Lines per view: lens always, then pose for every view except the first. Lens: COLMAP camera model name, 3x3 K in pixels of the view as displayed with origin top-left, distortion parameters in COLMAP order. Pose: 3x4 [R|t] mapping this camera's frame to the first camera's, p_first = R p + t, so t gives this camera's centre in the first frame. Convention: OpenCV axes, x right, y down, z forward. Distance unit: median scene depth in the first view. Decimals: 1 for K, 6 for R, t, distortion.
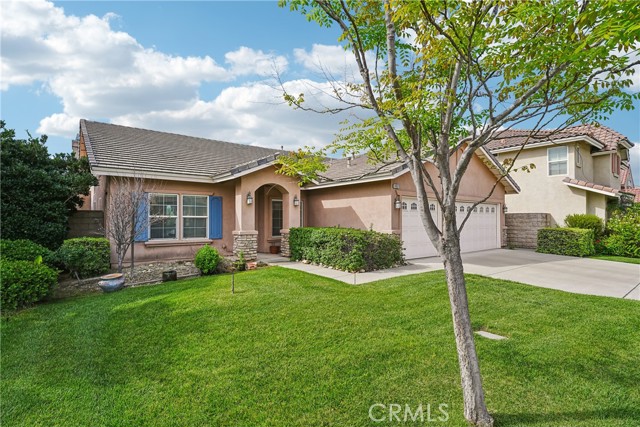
lens RADIAL K [[309.8, 0, 320.3], [0, 309.8, 214.7], [0, 0, 1]] dist [-0.006602, 0.000746]
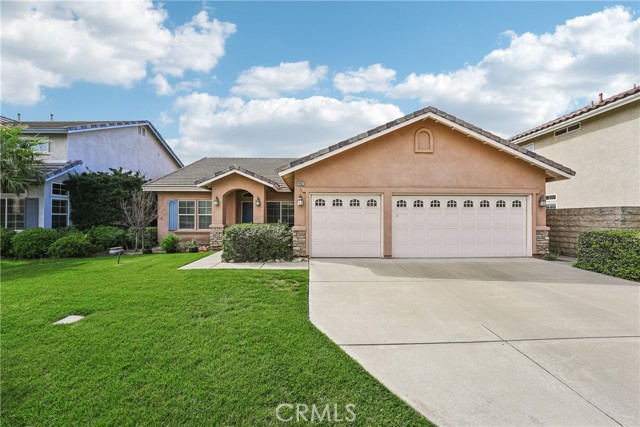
lens RADIAL K [[260.8, 0, 320.9], [0, 260.8, 215.7], [0, 0, 1]] dist [-0.027016, 0.000499]
pose [[0.803915, -0.003339, -0.594734, 0.751009], [0.006219, 0.999977, 0.002792, 0.011026], [0.594711, -0.005944, 0.803918, 0.318001]]
